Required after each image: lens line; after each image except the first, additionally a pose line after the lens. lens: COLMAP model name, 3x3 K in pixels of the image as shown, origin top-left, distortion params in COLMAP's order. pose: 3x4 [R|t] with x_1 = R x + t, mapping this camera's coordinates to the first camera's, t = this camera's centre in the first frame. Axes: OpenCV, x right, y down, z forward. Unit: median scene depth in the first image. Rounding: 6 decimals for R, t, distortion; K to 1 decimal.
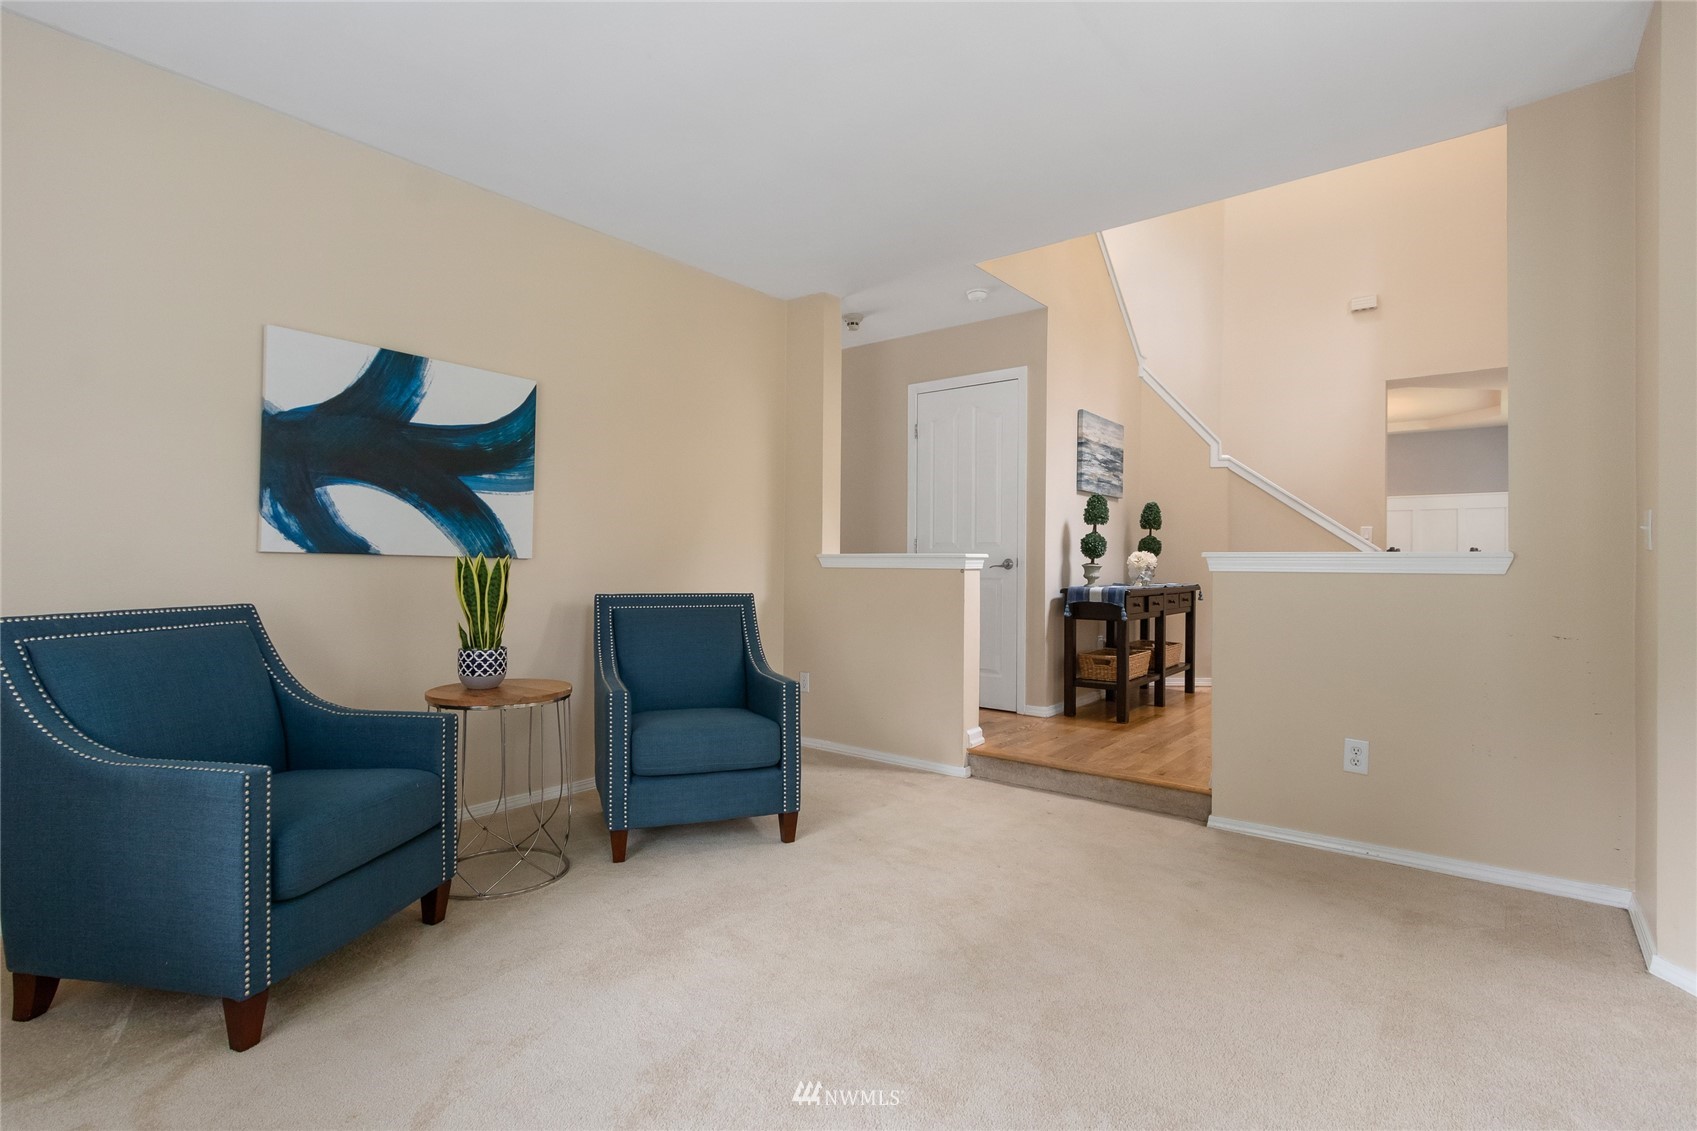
lens RADIAL K [[818.9, 0, 831.3], [0, 818.9, 570.7], [0, 0, 1]] dist [0.010684, -0.003252]
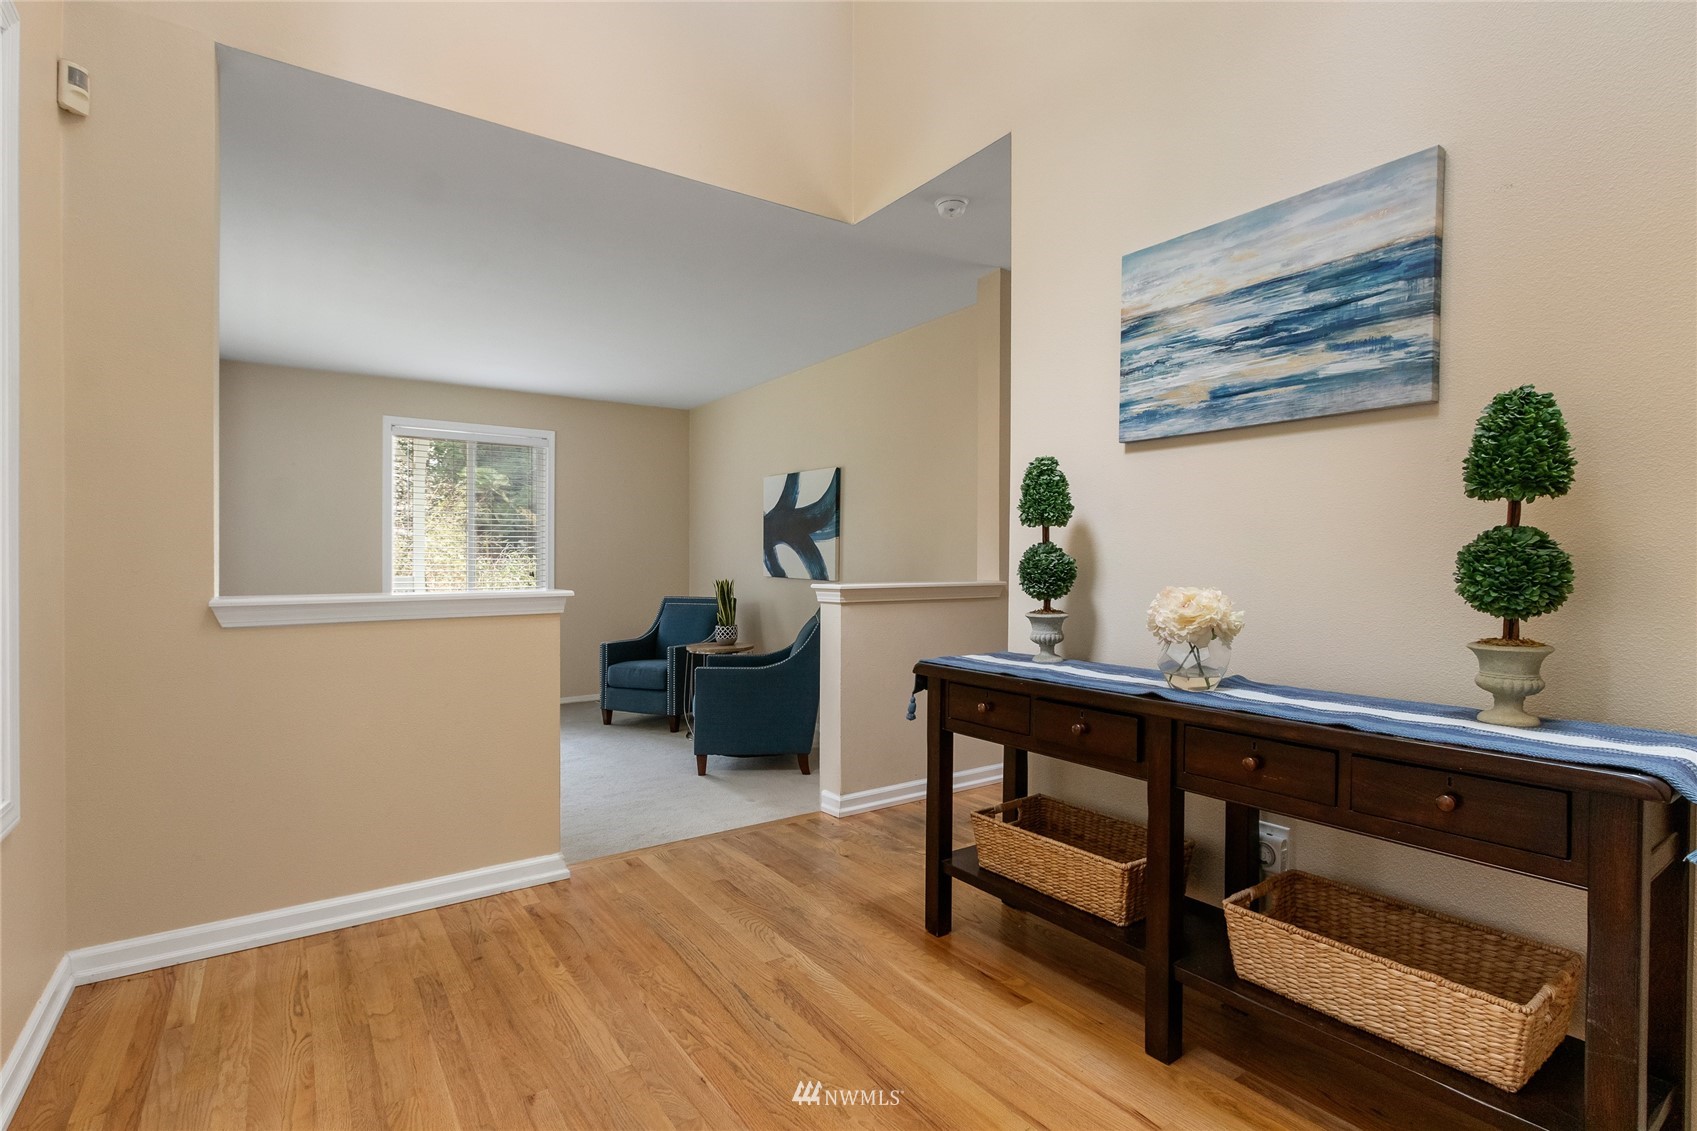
lens RADIAL K [[818.9, 0, 841.1], [0, 818.9, 567.9], [0, 0, 1]] dist [0.010684, -0.003252]
pose [[-0.278833, 0.004247, -0.960330, 1.151567], [-0.006357, 0.999960, 0.006268, -0.050728], [0.960319, 0.007852, -0.278795, 1.474162]]
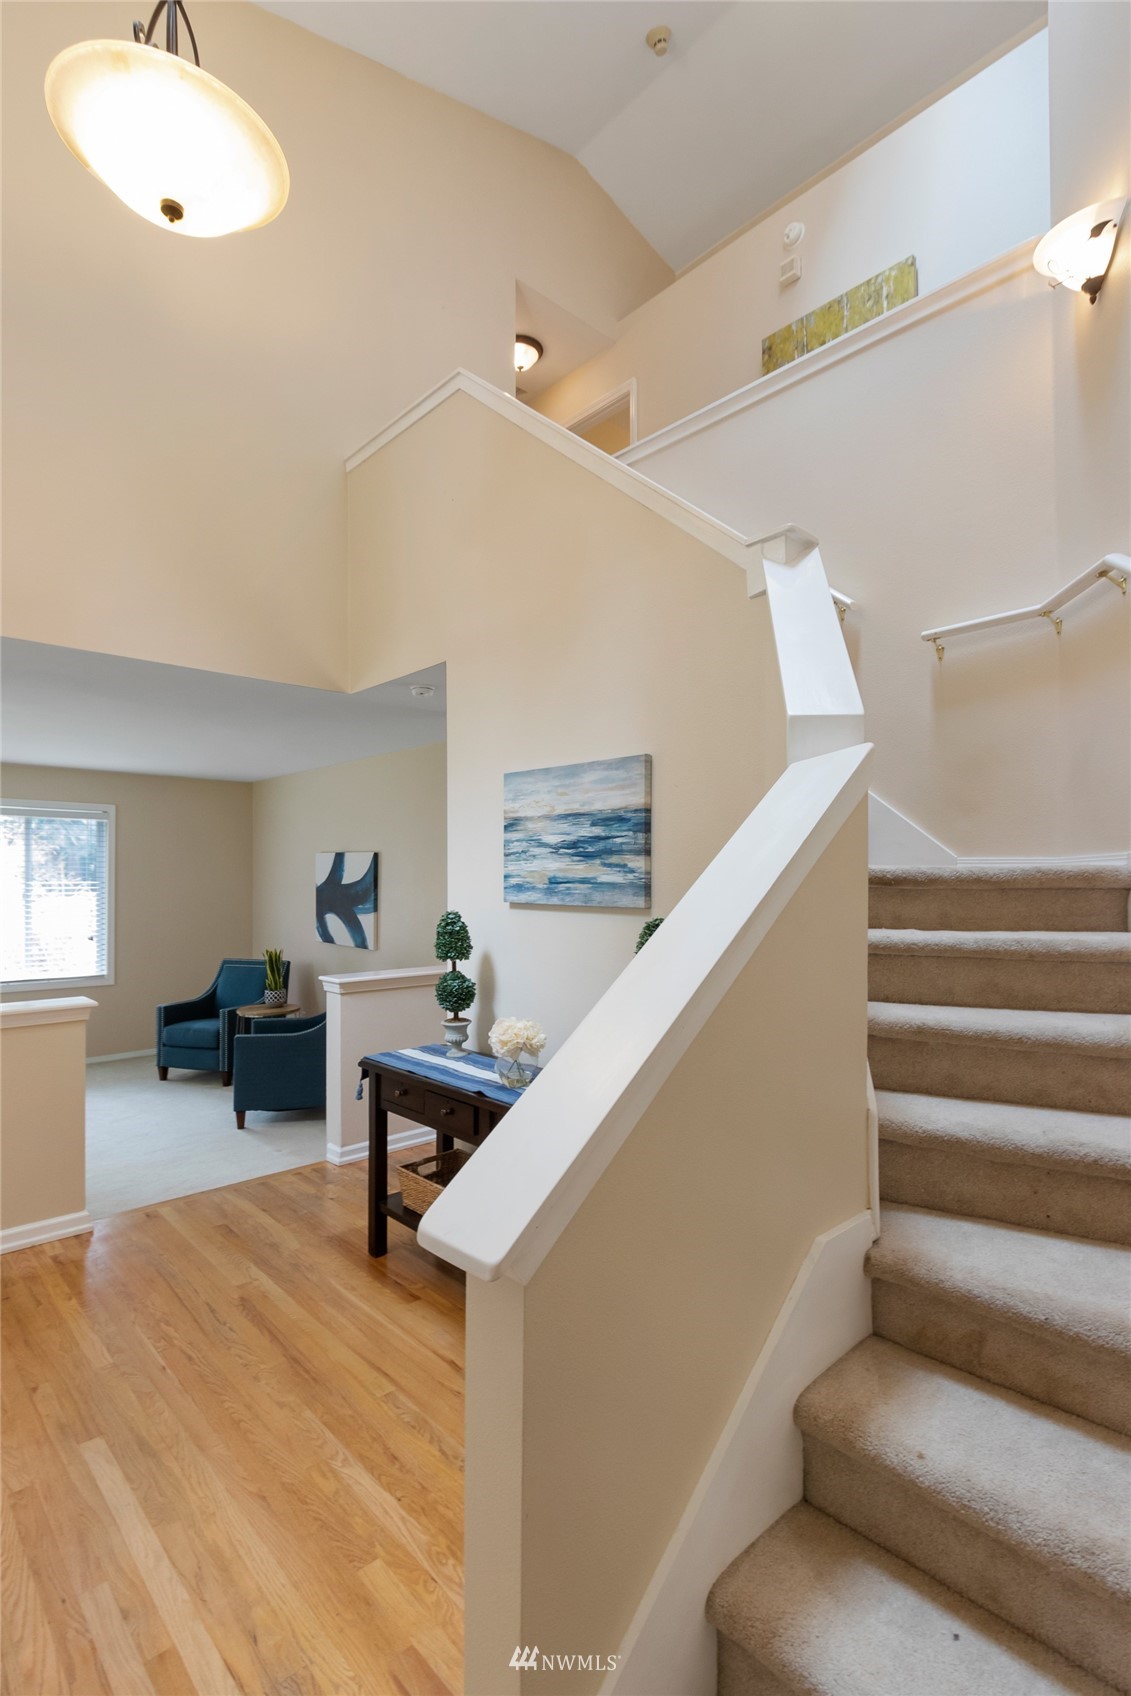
lens RADIAL K [[818.4, 0, 582.4], [0, 818.4, 884.7], [0, 0, 1]] dist [0.010684, -0.003252]
pose [[-0.128518, 0.001066, -0.991707, 1.373837], [-0.011213, 0.999934, 0.002528, -0.171605], [0.991644, 0.011444, -0.128498, 1.713006]]
